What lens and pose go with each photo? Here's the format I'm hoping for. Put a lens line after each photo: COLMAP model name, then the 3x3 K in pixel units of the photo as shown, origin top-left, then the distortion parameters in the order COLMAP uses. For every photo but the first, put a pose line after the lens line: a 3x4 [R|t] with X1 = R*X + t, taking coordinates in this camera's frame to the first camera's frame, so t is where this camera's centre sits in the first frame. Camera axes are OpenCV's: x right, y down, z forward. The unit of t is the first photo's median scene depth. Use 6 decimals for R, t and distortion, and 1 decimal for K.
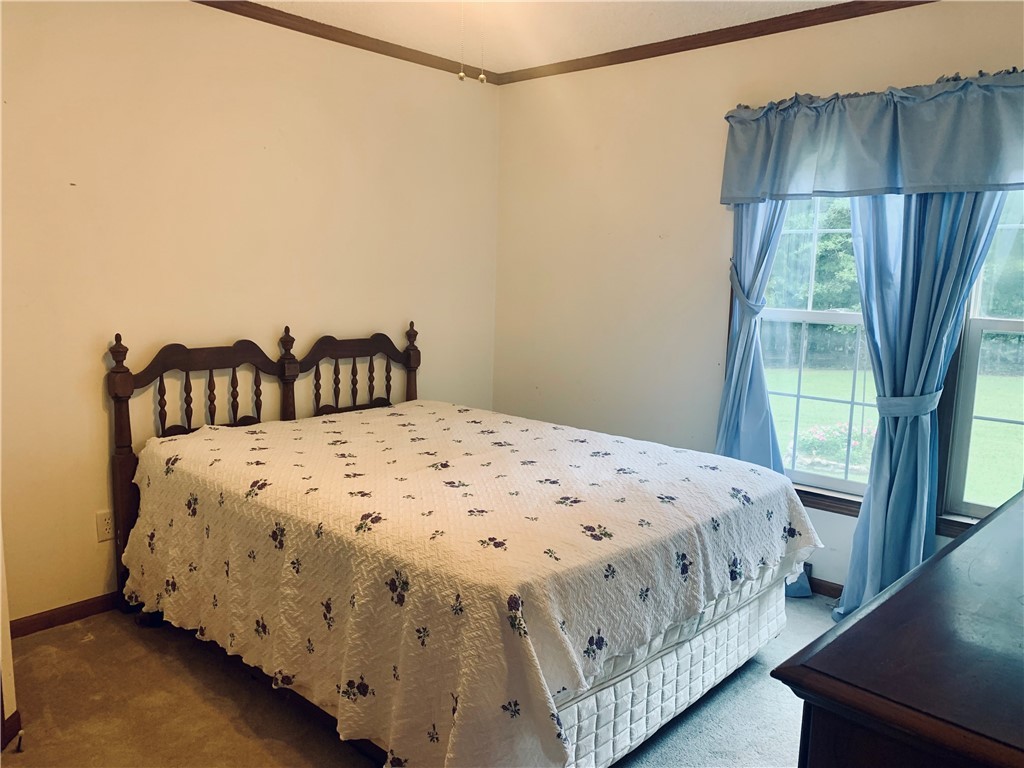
lens RADIAL K [[776.7, 0, 512.0], [0, 776.7, 384.0], [0, 0, 1]] dist [-0.002096, 0.000151]
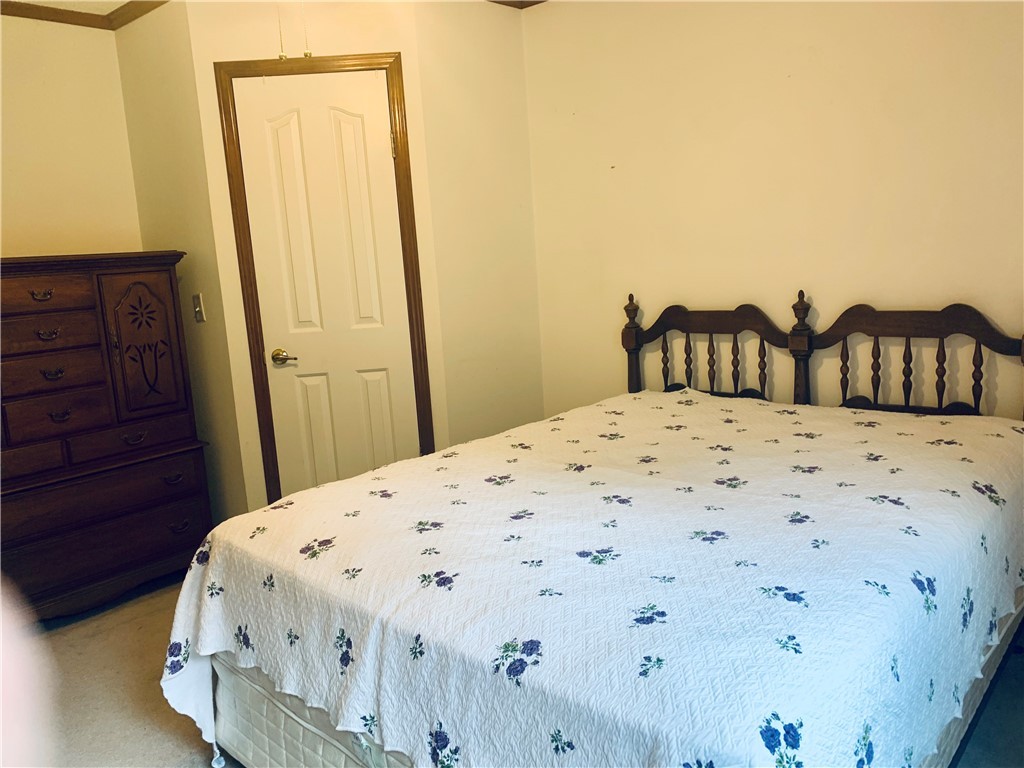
lens RADIAL K [[788.4, 0, 512.0], [0, 788.4, 384.0], [0, 0, 1]] dist [0.070117, -0.002514]
pose [[0.014470, 0.152253, -0.988236, 0.602060], [-0.073382, 0.985836, 0.150809, -0.087892], [0.997199, 0.070337, 0.025438, 0.736603]]
